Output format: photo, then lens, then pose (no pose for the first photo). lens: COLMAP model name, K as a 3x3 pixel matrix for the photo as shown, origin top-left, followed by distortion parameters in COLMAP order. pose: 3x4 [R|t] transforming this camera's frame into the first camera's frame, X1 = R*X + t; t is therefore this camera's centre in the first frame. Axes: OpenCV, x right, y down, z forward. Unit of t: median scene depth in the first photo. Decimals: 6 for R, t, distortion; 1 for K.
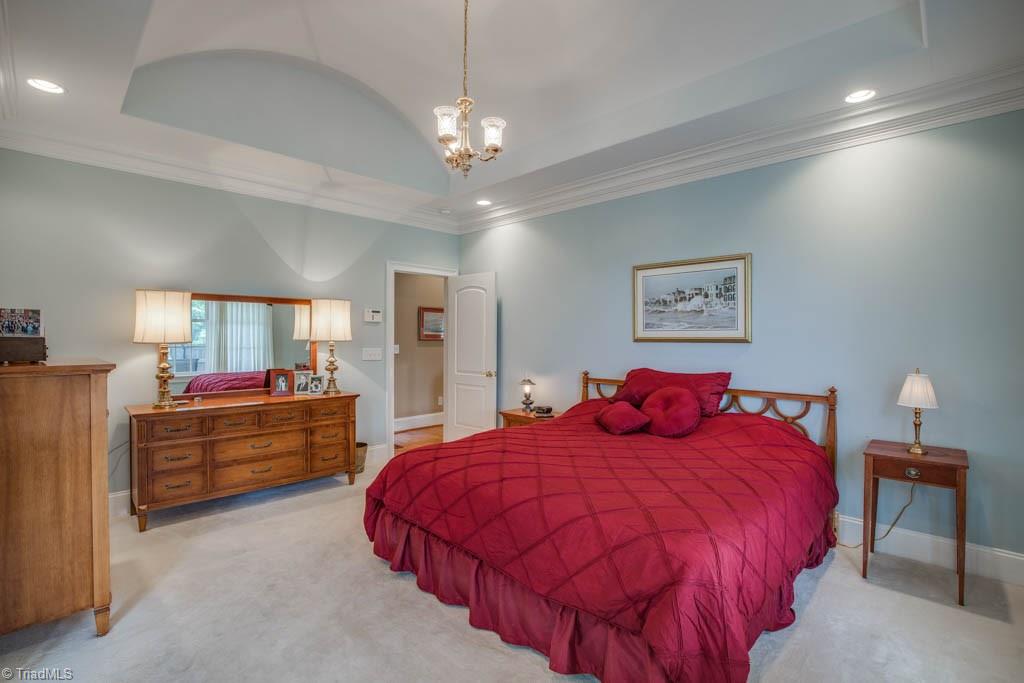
lens RADIAL K [[468.7, 0, 521.8], [0, 468.7, 339.4], [0, 0, 1]] dist [-0.015632, 0.000336]
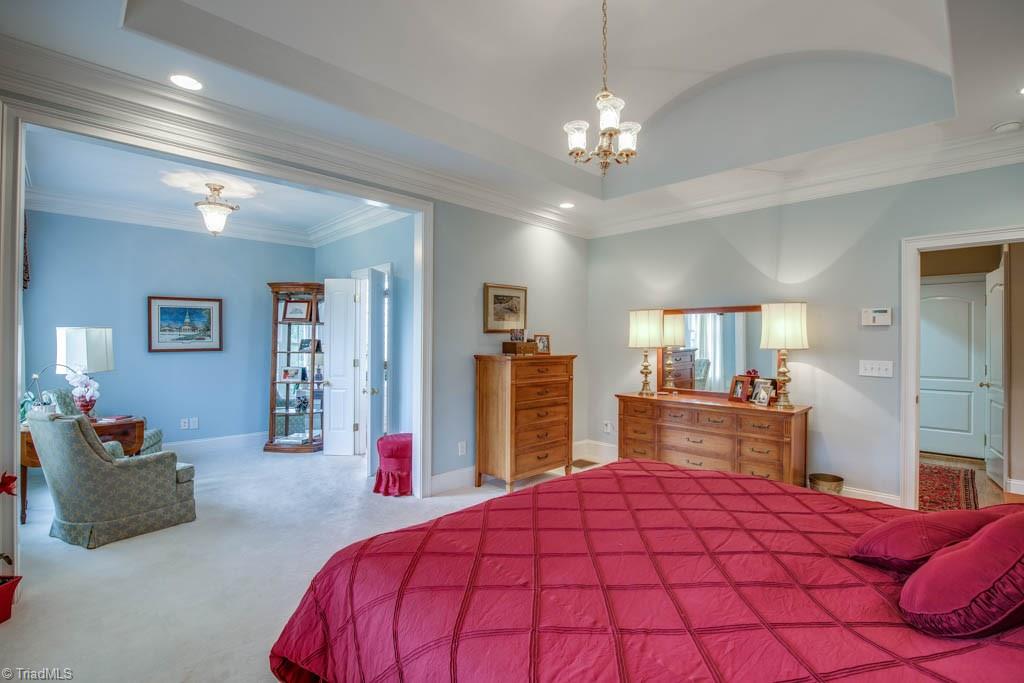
lens RADIAL K [[468.7, 0, 522.0], [0, 468.7, 339.8], [0, 0, 1]] dist [-0.015632, 0.000336]
pose [[-0.003841, -0.005836, -0.999976, 0.504000], [-0.012430, 0.999906, -0.005788, -0.003024], [0.999915, 0.012407, -0.003913, 0.514251]]
